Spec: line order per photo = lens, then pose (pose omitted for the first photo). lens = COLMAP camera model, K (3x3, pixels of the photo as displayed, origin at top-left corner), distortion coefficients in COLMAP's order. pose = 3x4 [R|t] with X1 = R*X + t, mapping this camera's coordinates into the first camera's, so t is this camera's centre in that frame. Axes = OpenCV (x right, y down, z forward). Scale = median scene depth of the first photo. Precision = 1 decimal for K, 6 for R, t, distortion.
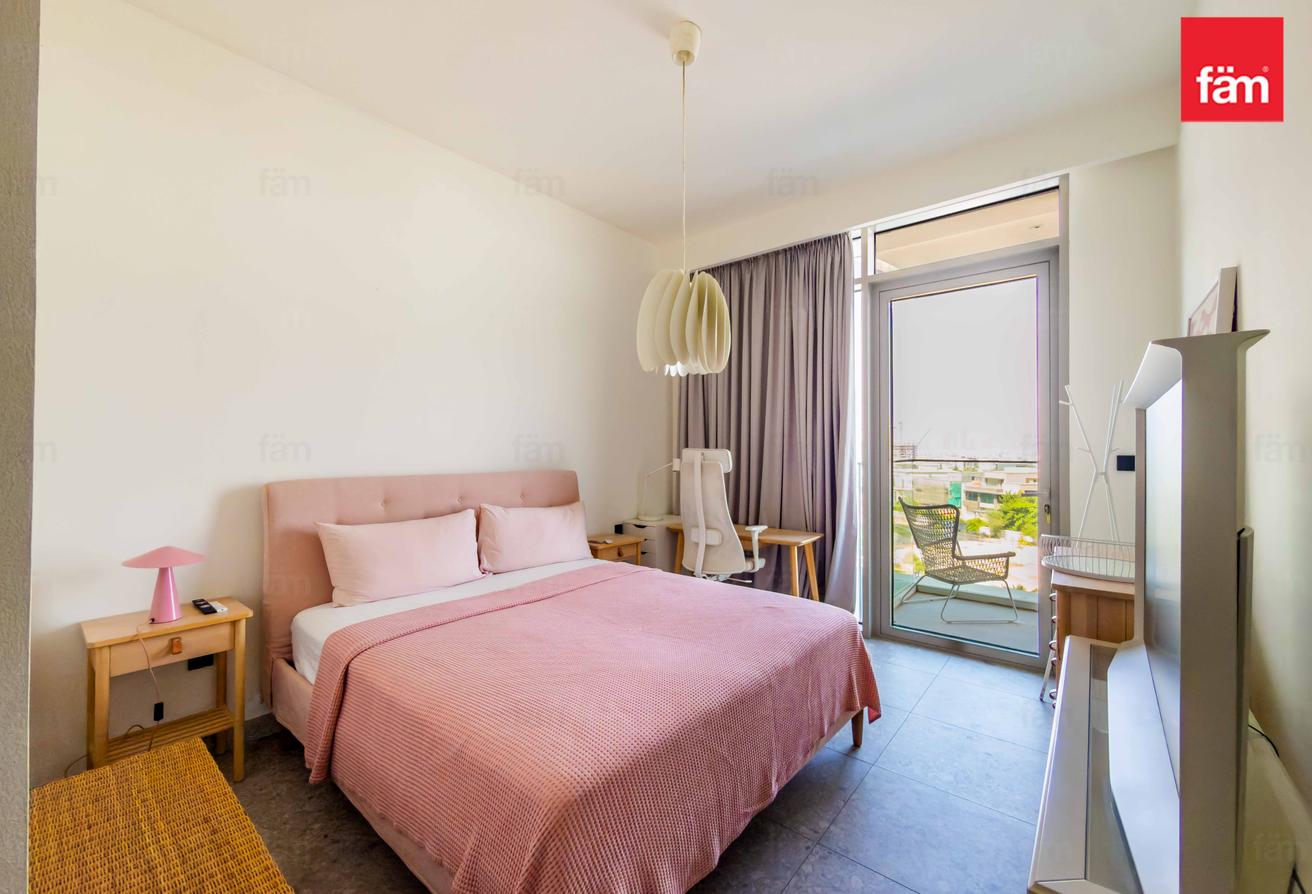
lens RADIAL K [[525.5, 0, 657.6], [0, 525.5, 447.4], [0, 0, 1]] dist [-0.011484, -0.000107]
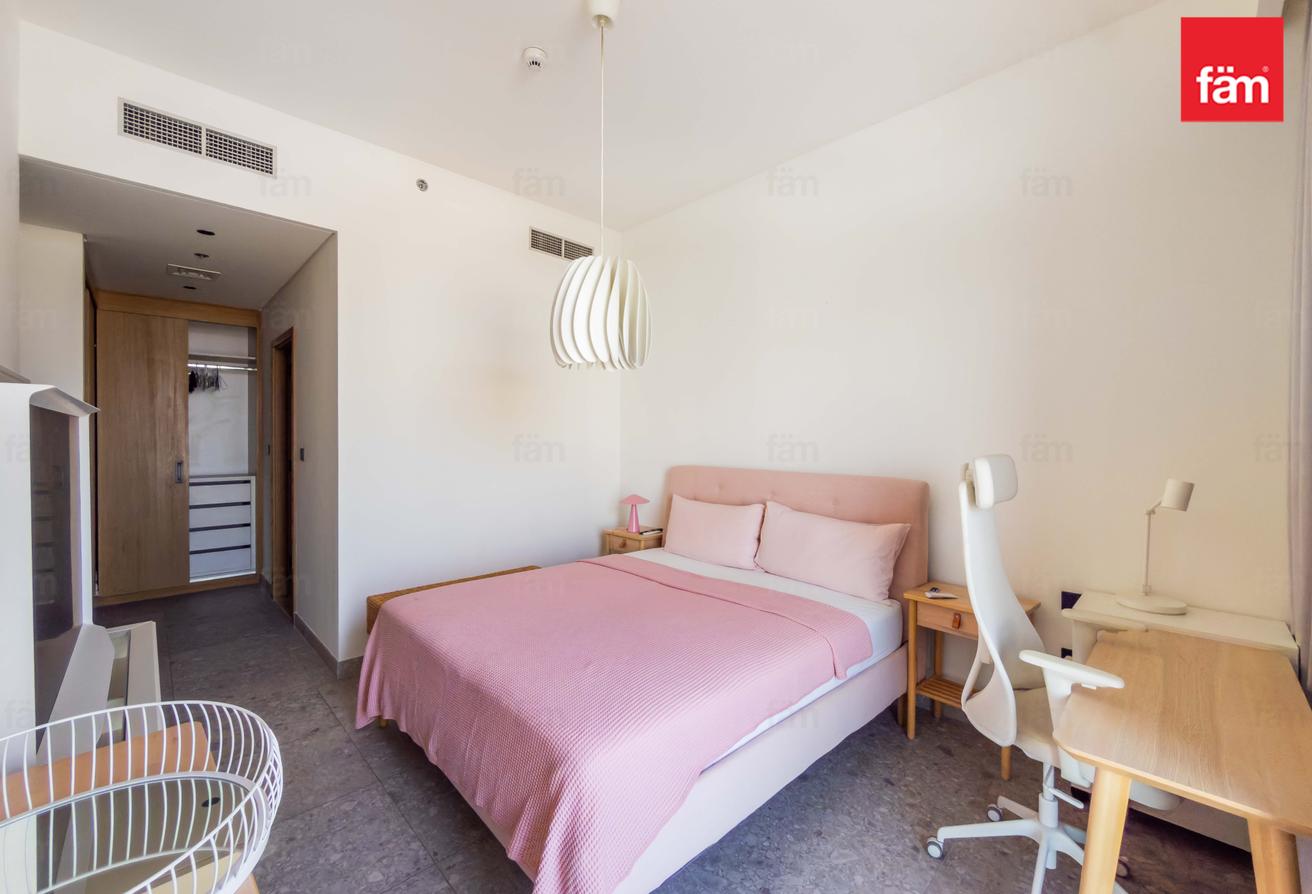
lens RADIAL K [[525.5, 0, 657.6], [0, 525.5, 447.4], [0, 0, 1]] dist [-0.011484, -0.000107]
pose [[-0.095868, 0.031540, -0.994894, 0.707491], [-0.003368, 0.999482, 0.032010, -0.030797], [0.995388, 0.006420, -0.095712, 0.877149]]
